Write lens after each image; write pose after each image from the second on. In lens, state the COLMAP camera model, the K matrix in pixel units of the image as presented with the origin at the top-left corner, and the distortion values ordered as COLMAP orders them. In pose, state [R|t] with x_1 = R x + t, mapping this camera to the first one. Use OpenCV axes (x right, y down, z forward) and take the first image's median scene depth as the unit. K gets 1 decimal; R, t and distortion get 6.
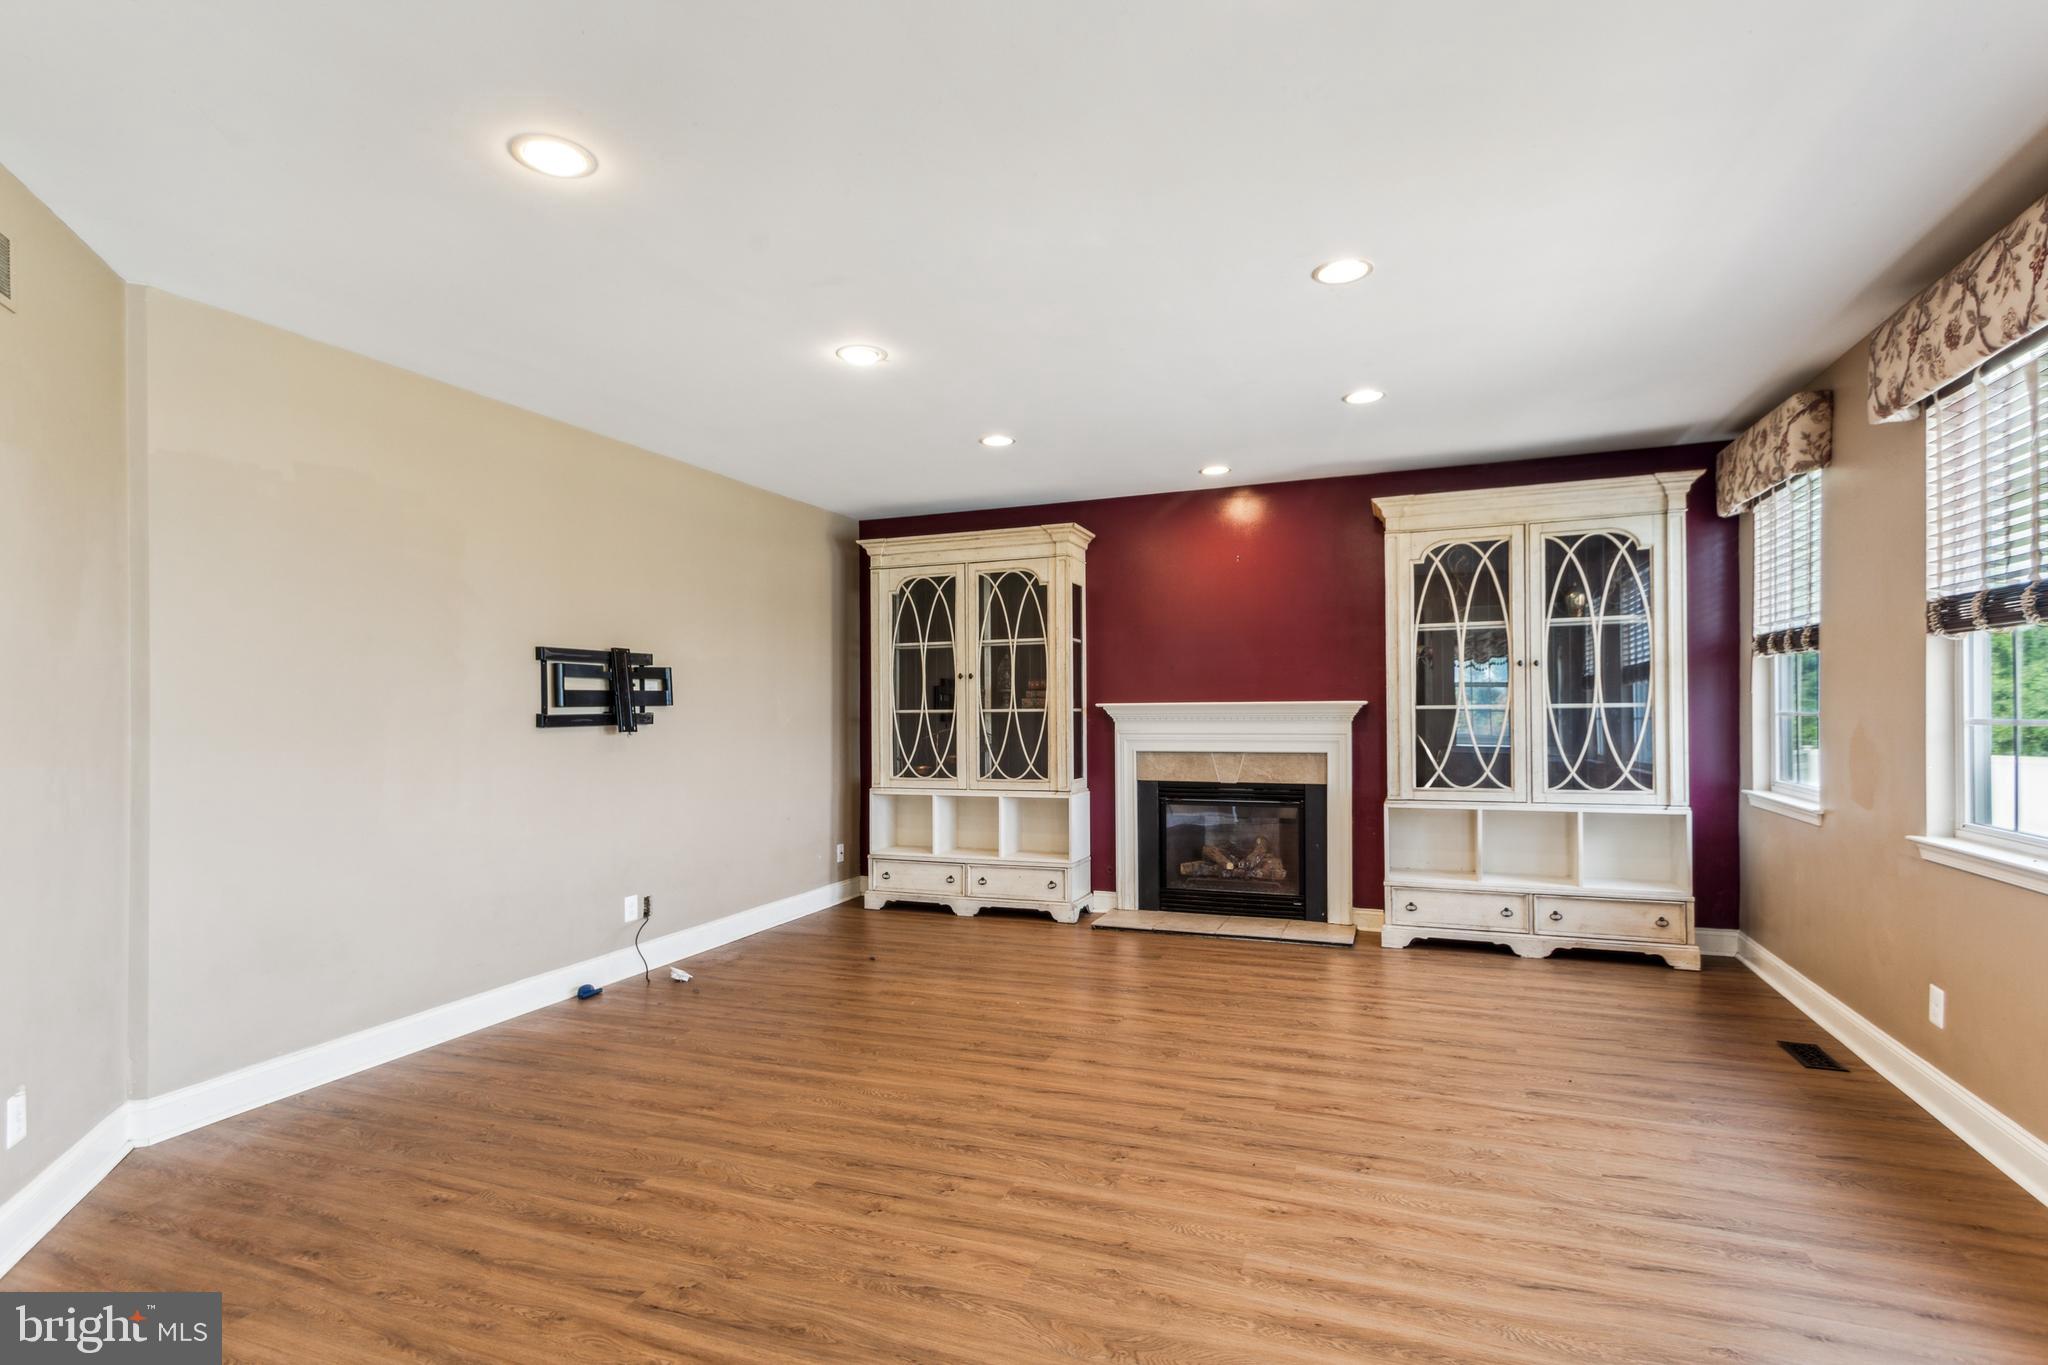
lens RADIAL K [[985.6, 0, 1030.2], [0, 985.6, 697.0], [0, 0, 1]] dist [0.013330, -0.001954]
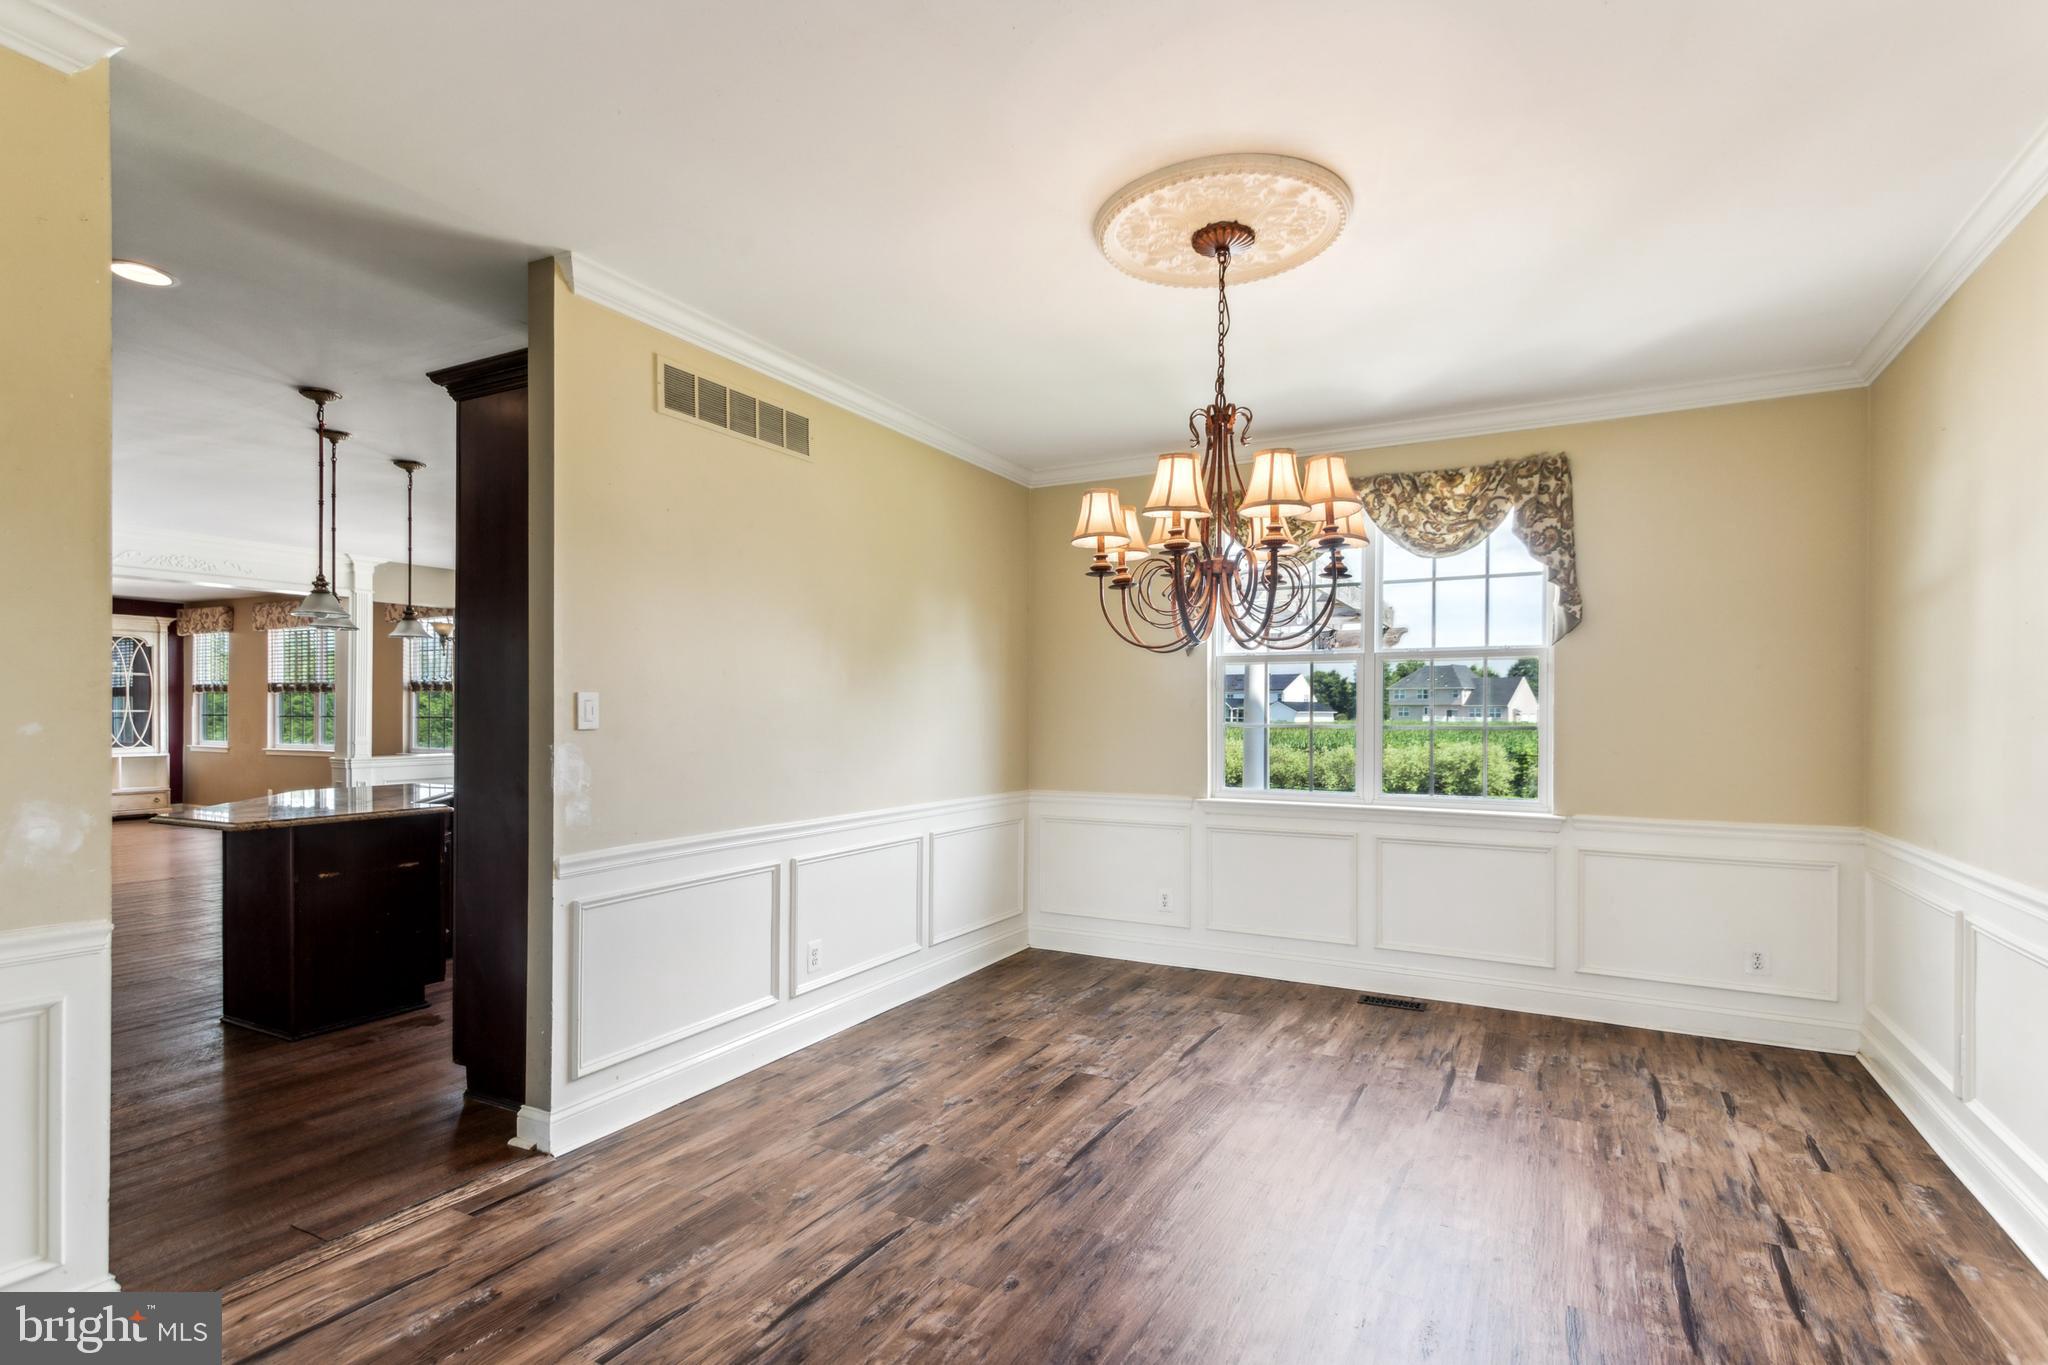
lens RADIAL K [[985.6, 0, 1031.8], [0, 985.6, 738.8], [0, 0, 1]] dist [0.013330, -0.001954]
pose [[0.132872, 0.002179, 0.991131, -1.508808], [-0.010834, 0.999941, -0.000746, 0.054137], [-0.991074, -0.010639, 0.132888, -1.468481]]
